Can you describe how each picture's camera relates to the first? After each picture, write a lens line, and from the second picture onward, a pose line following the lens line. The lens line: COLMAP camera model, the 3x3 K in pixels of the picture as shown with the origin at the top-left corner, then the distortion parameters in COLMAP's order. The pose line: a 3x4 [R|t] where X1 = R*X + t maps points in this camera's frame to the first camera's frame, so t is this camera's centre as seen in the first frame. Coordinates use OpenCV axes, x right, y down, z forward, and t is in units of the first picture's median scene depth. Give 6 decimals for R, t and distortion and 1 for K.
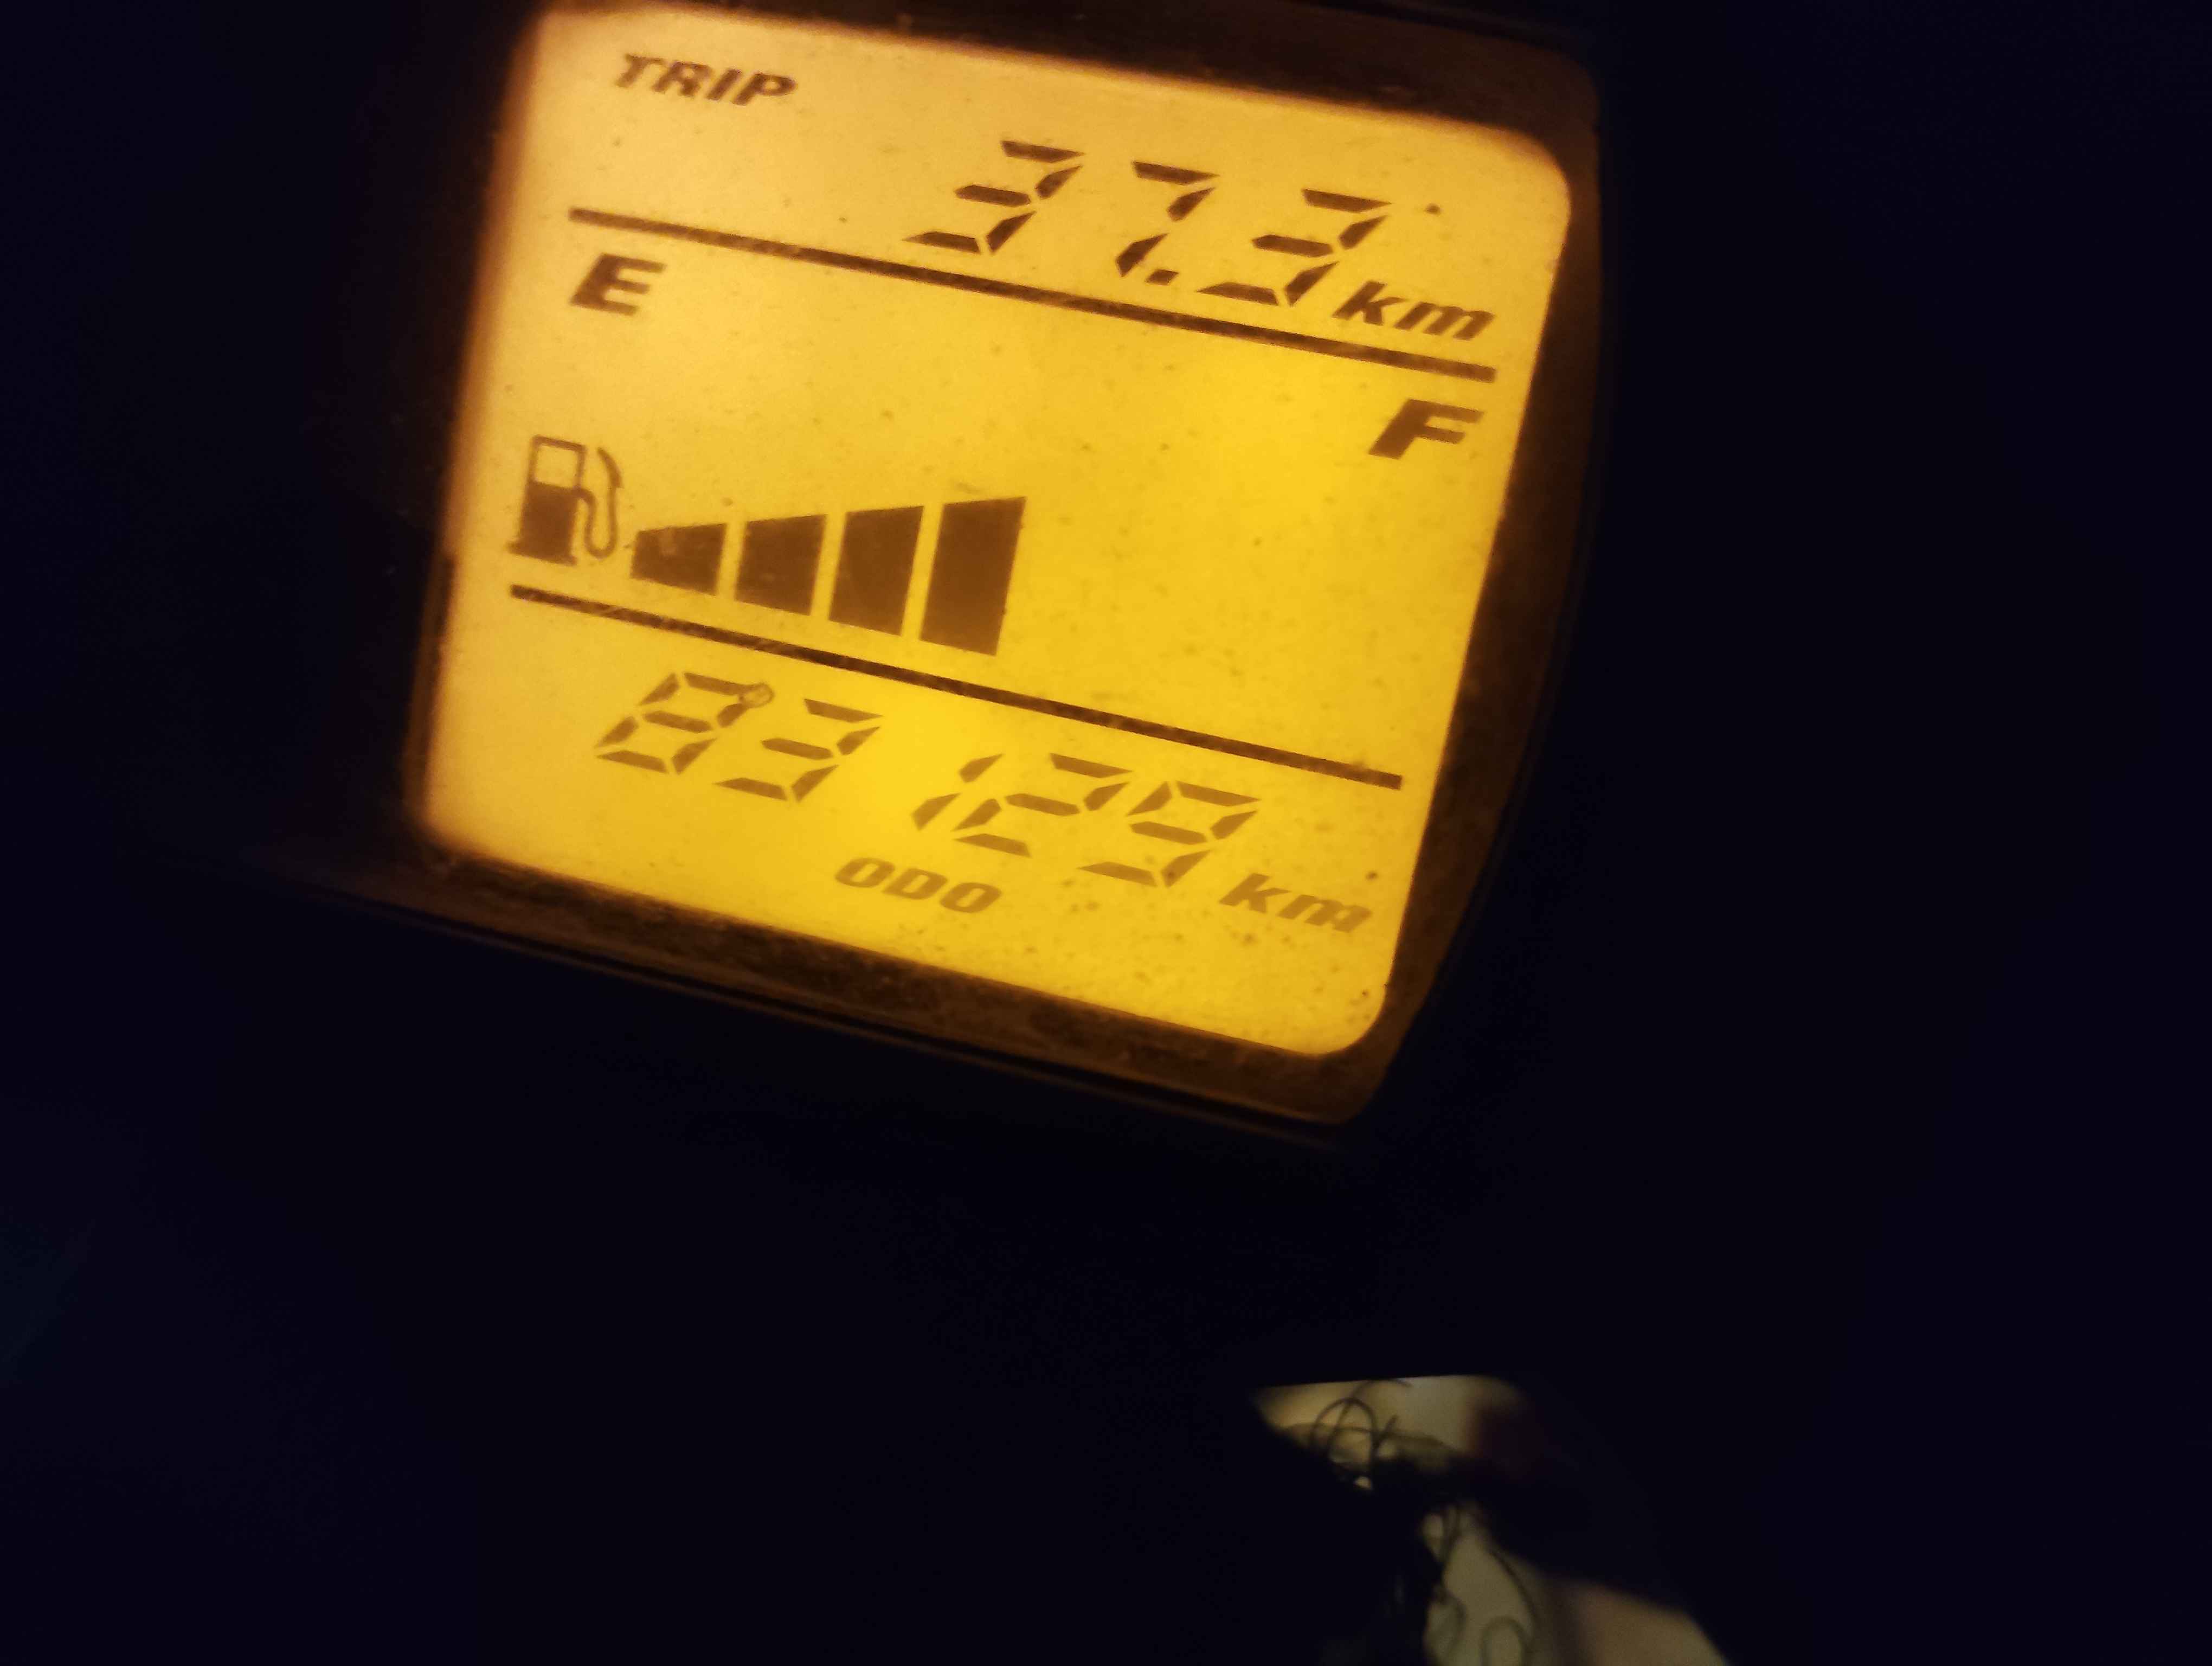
lens RADIAL K [[1684.7, 0, 1224.1], [0, 1684.7, 809.7], [0, 0, 1]] dist [0.034981, -0.106577]
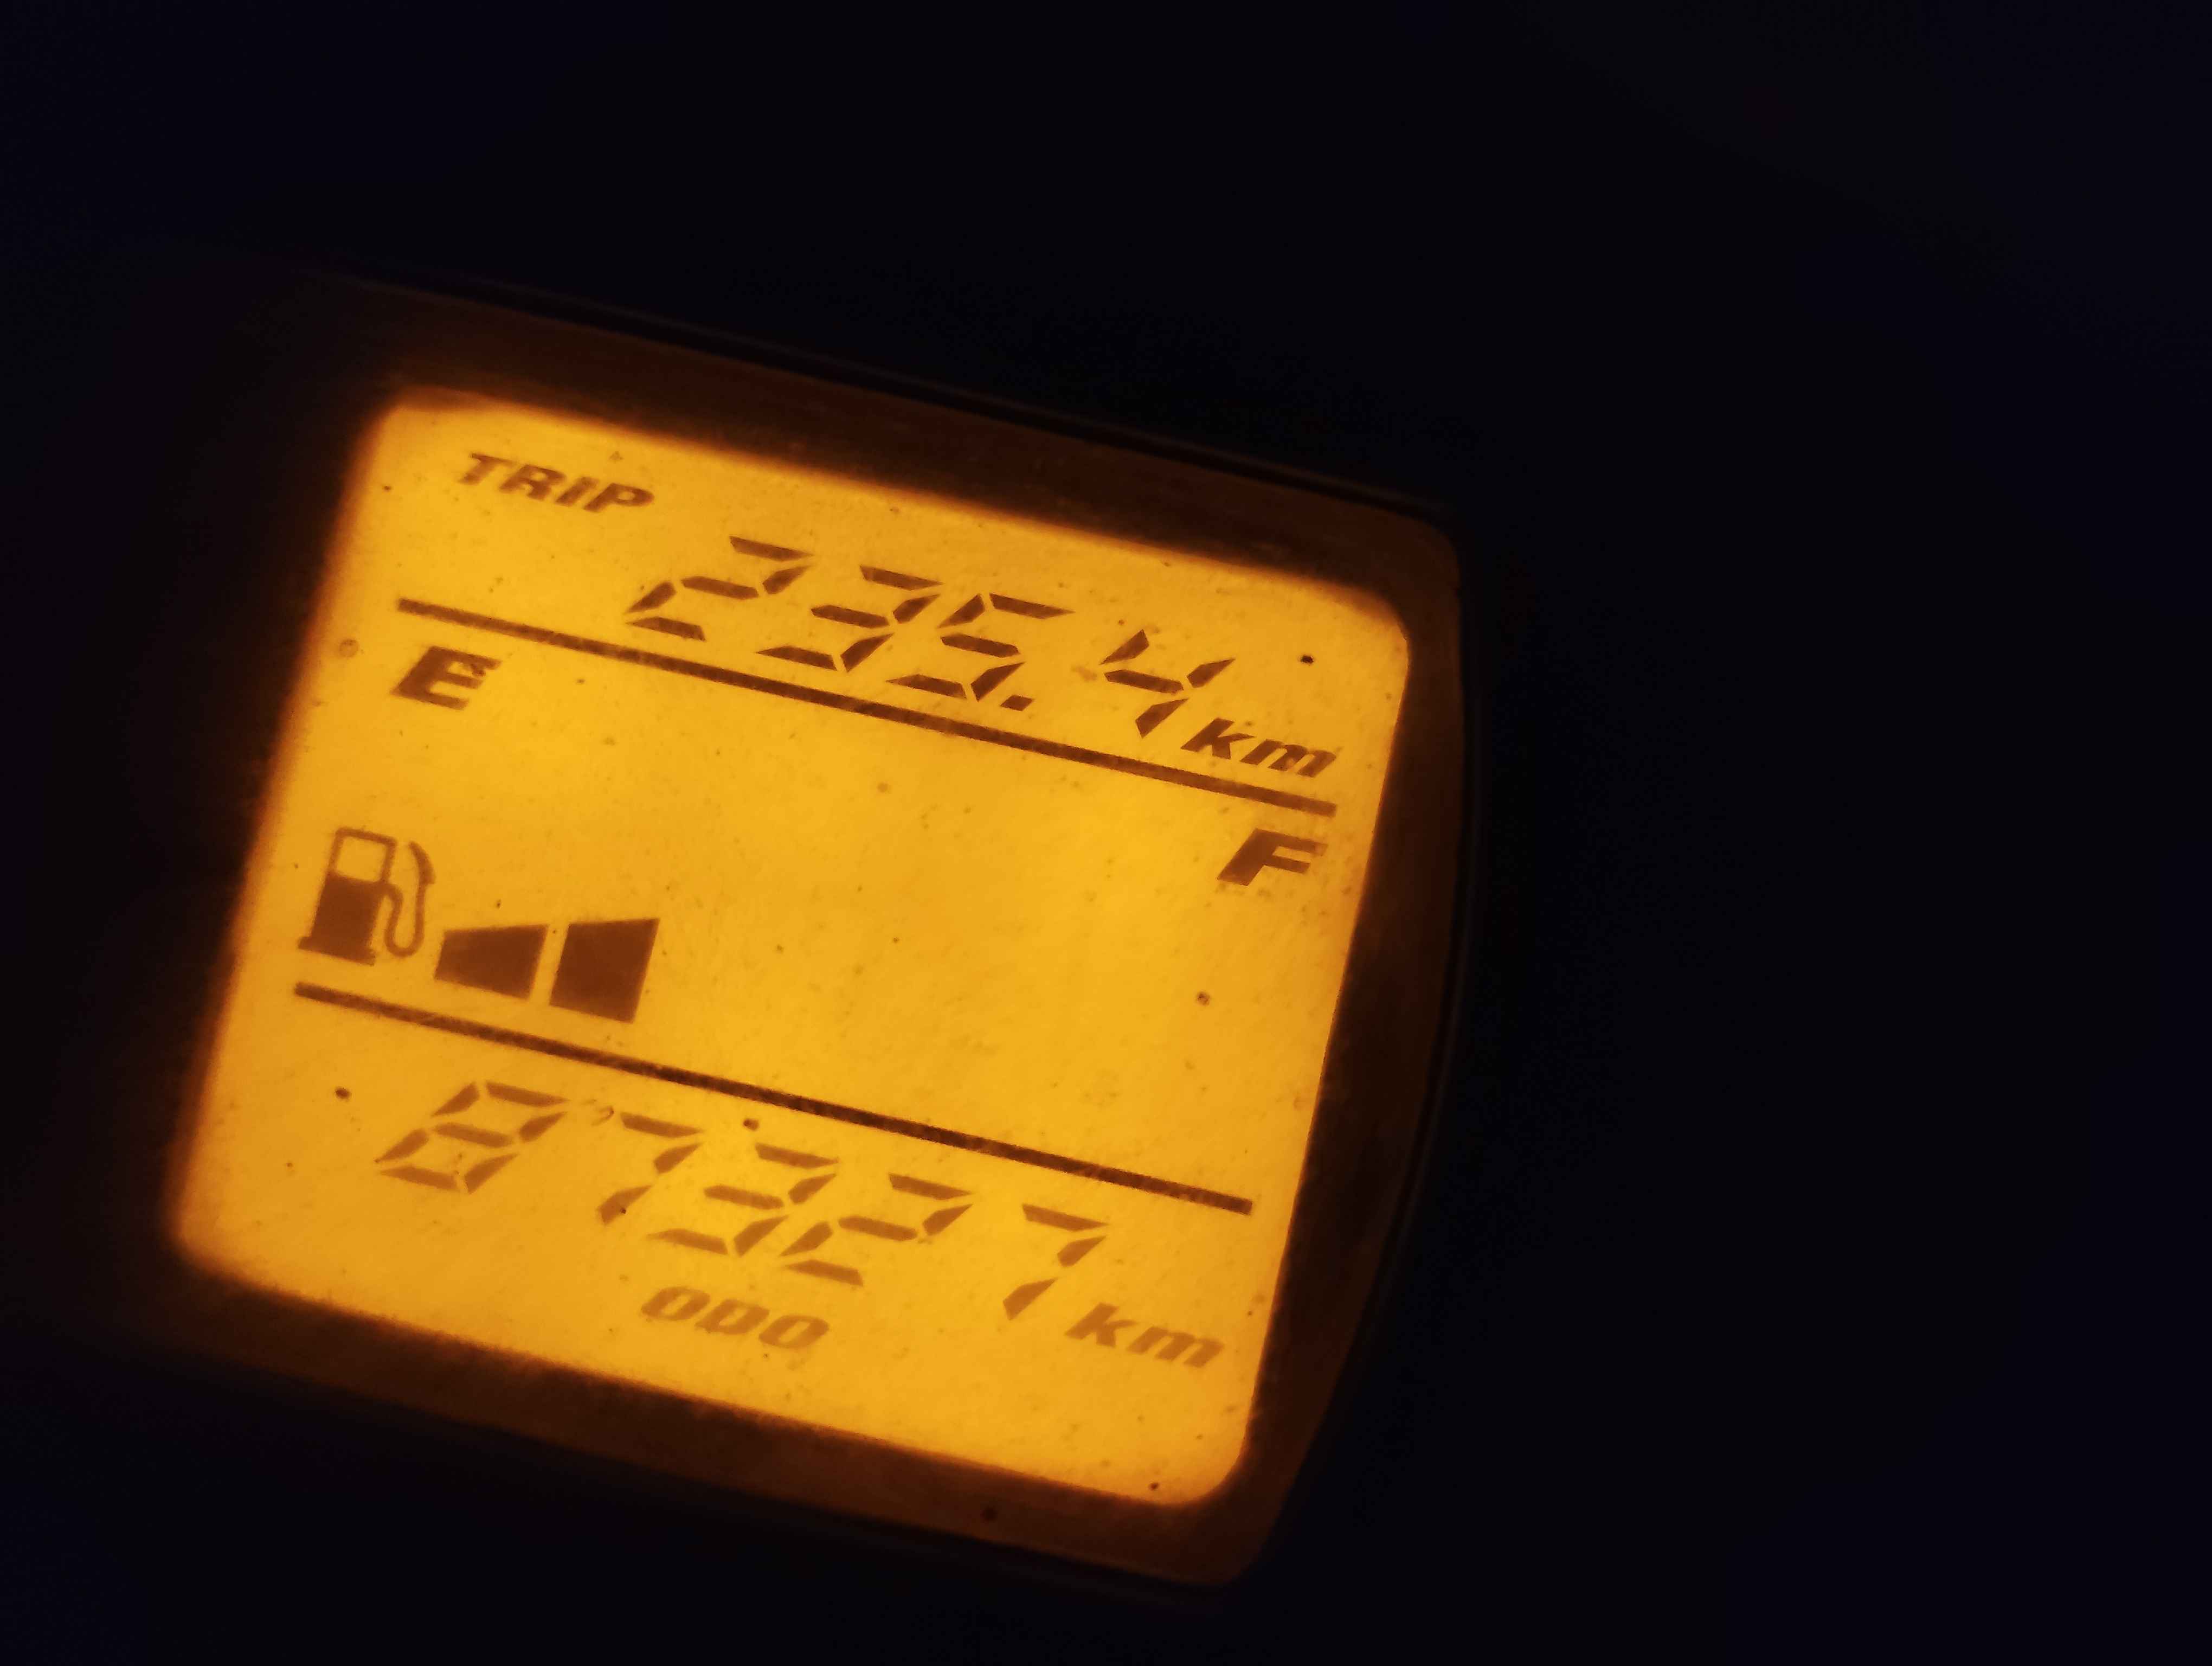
lens RADIAL K [[1684.7, 0, 1104.6], [0, 1684.7, 876.0], [0, 0, 1]] dist [0.034981, -0.106577]
pose [[0.987320, 0.034352, 0.154979, -0.132868], [-0.006079, 0.983770, -0.179331, -0.028529], [-0.158624, 0.176115, 0.971505, 0.021266]]
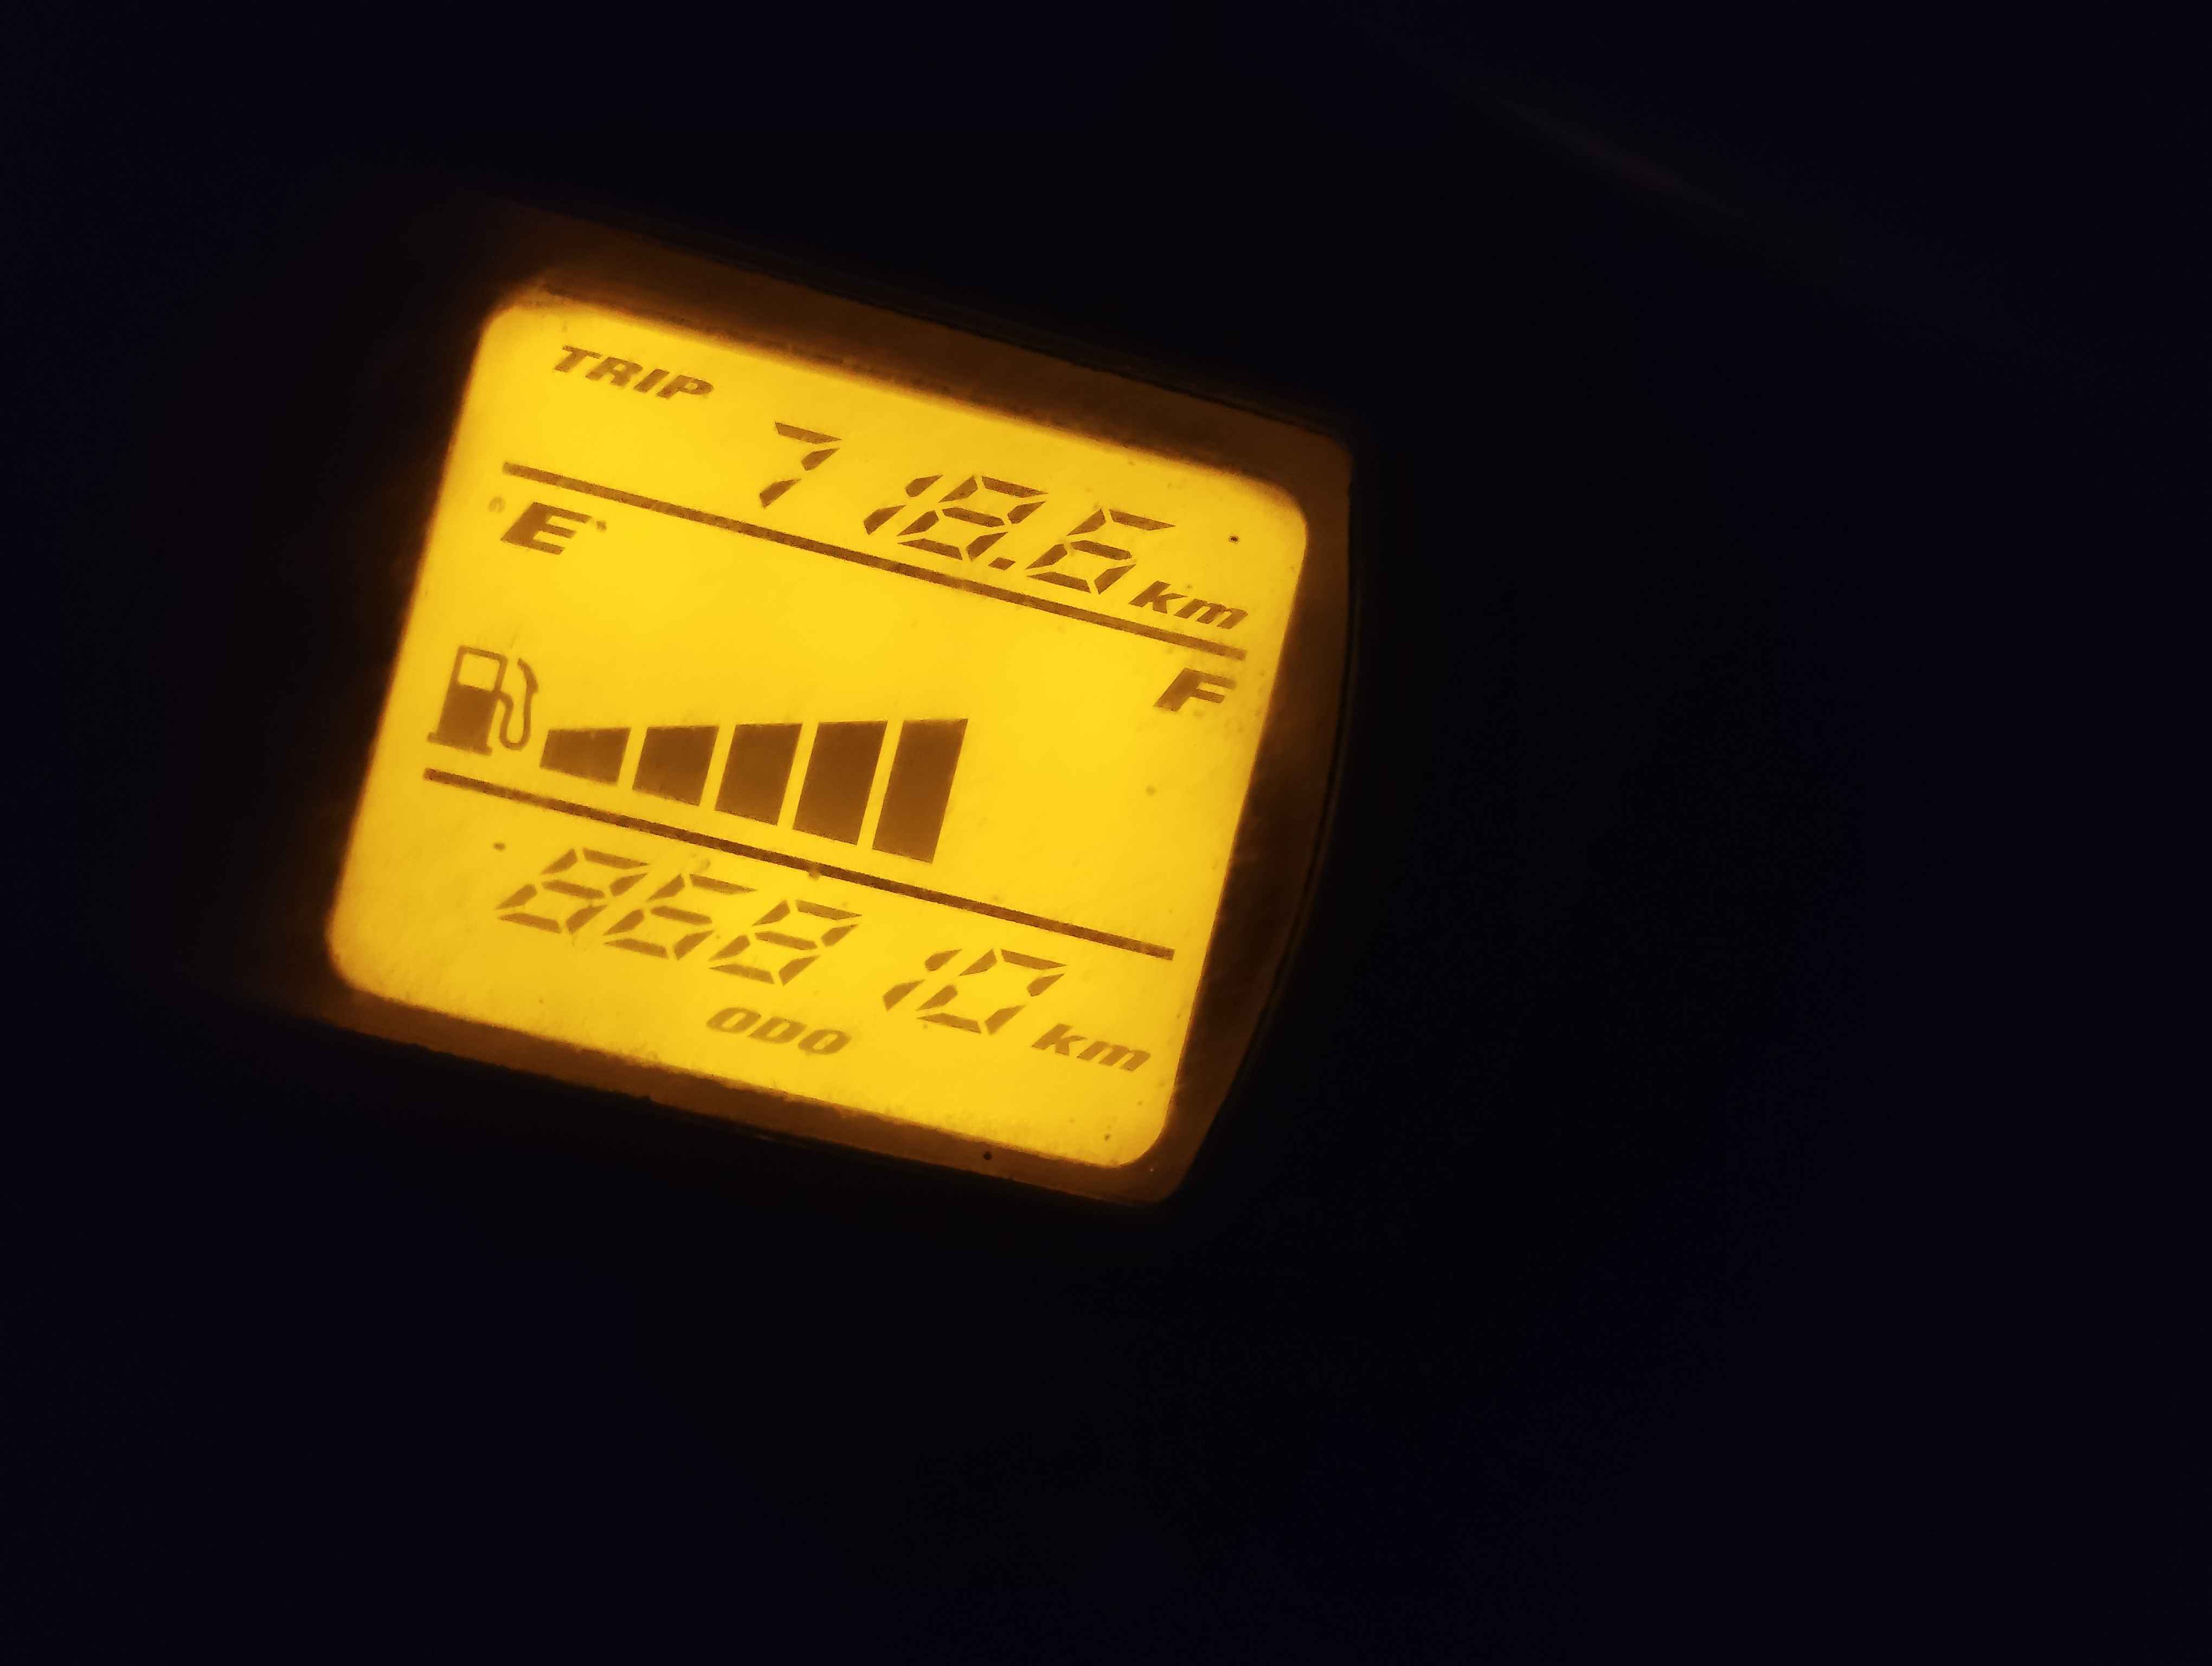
lens RADIAL K [[1684.7, 0, 1094.7], [0, 1684.7, 857.6], [0, 0, 1]] dist [0.034981, -0.106577]
pose [[0.973054, 0.041611, 0.226792, -0.241192], [-0.019685, 0.994982, -0.098098, 0.035734], [-0.229736, 0.090990, 0.968990, -0.245265]]
